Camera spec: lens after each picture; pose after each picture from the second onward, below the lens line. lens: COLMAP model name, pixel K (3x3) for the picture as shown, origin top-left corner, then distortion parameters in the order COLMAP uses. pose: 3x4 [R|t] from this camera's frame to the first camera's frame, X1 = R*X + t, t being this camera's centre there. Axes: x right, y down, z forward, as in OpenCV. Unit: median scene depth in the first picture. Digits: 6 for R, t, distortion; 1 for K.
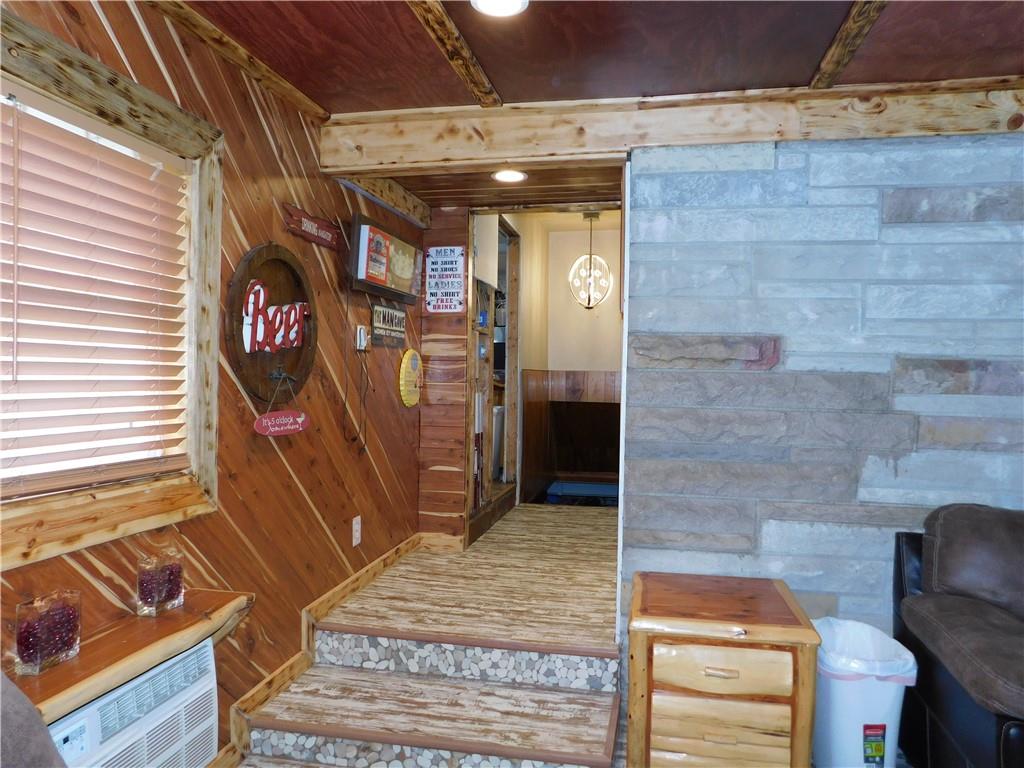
lens RADIAL K [[710.1, 0, 513.5], [0, 710.1, 381.3], [0, 0, 1]] dist [-0.033570, 0.020915]
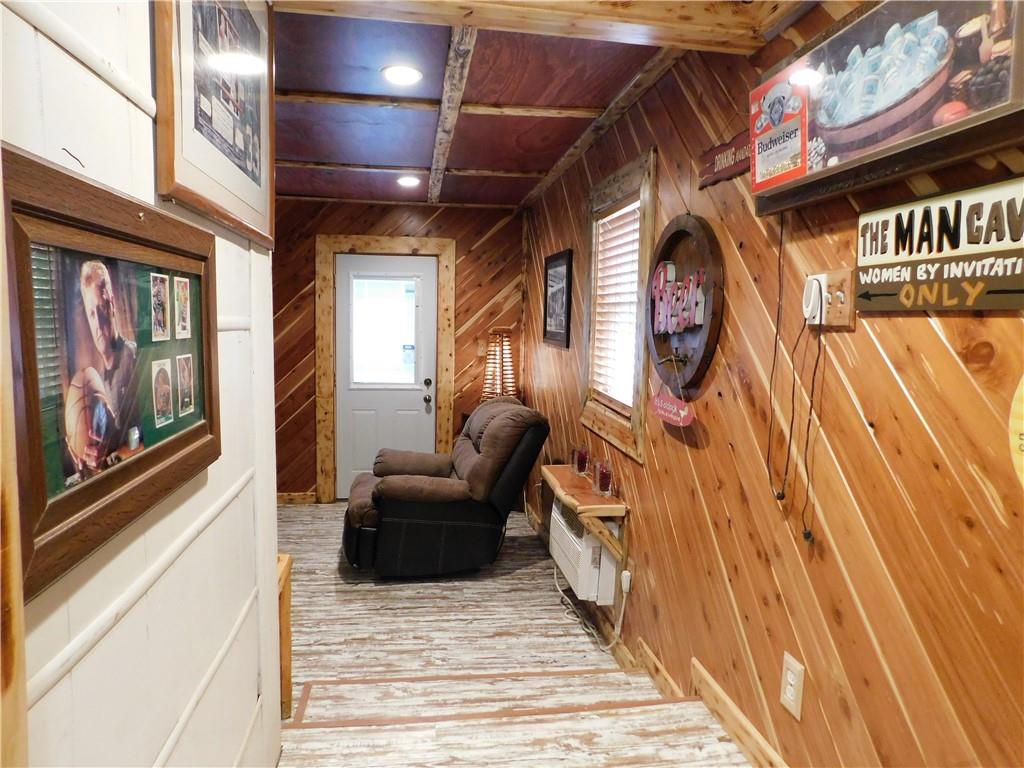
lens RADIAL K [[680.0, 0, 510.3], [0, 680.0, 388.5], [0, 0, 1]] dist [-0.027605, 0.000072]
pose [[-0.939043, -0.003867, -0.343778, 0.173662], [-0.043315, 0.993300, 0.107143, -0.054733], [0.341060, 0.115503, -0.932919, 1.762536]]
